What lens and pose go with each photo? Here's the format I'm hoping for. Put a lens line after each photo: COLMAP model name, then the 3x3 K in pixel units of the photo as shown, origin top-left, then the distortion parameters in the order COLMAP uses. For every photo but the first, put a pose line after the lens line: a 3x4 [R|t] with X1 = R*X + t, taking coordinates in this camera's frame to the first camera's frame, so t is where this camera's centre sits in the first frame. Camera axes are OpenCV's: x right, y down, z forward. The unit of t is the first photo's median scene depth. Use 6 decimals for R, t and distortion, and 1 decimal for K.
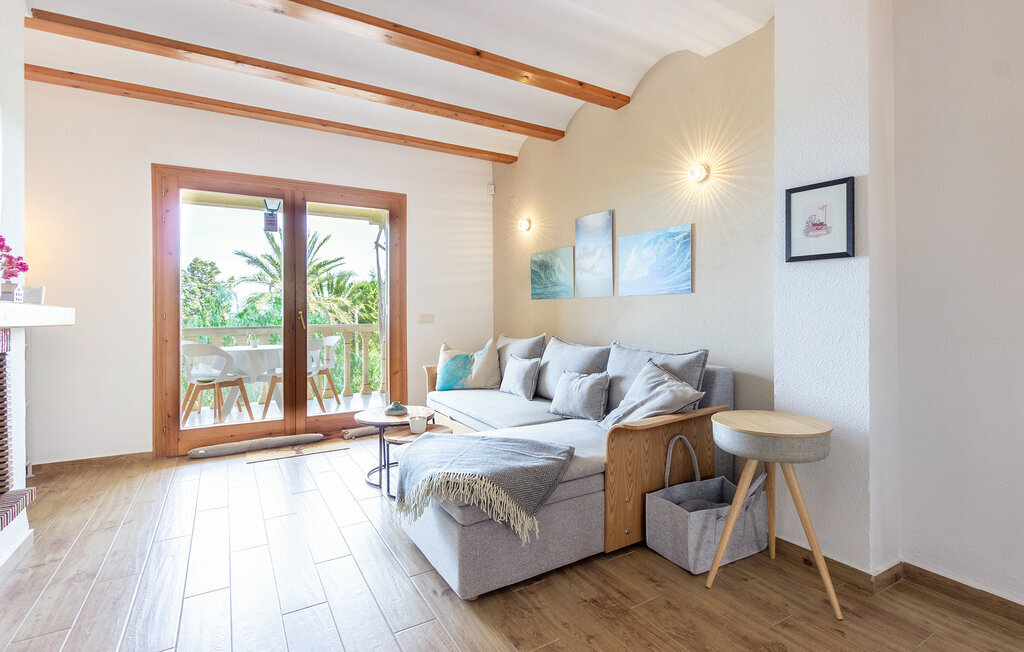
lens RADIAL K [[475.3, 0, 511.6], [0, 475.3, 304.2], [0, 0, 1]] dist [0.000542, 0.000133]
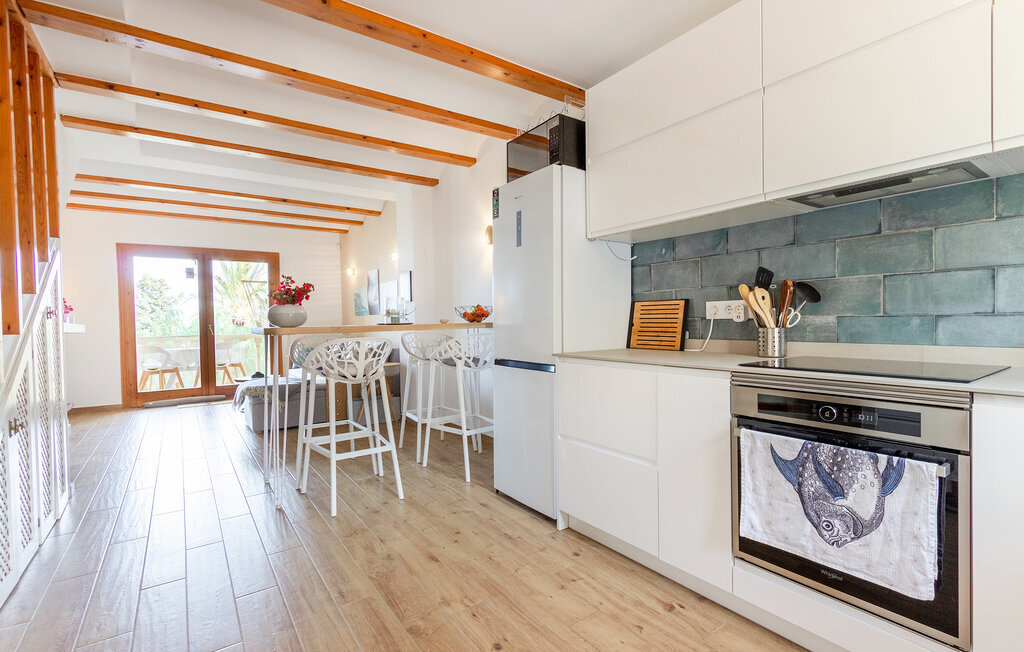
lens RADIAL K [[461.2, 0, 512.0], [0, 461.2, 326.0], [0, 0, 1]] dist [0.000329, 0.000034]
pose [[0.996375, -0.016056, 0.083541, 0.495226], [0.013981, 0.999581, 0.025364, -0.007986], [-0.083914, -0.024104, 0.996181, -0.738289]]
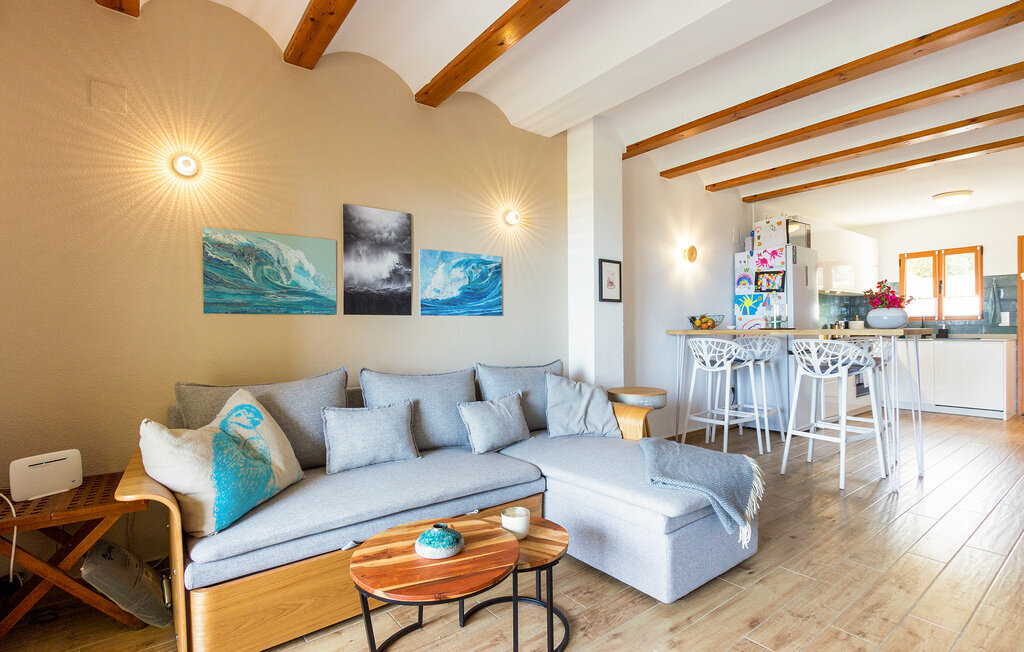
lens RADIAL K [[489.8, 0, 512.0], [0, 489.8, 326.0], [0, 0, 1]] dist [0.000693, 0.000003]
pose [[-0.115273, 0.011550, 0.993267, -0.578854], [-0.001660, 0.999929, -0.011820, 0.011101], [-0.993332, -0.003011, -0.115246, 0.777748]]
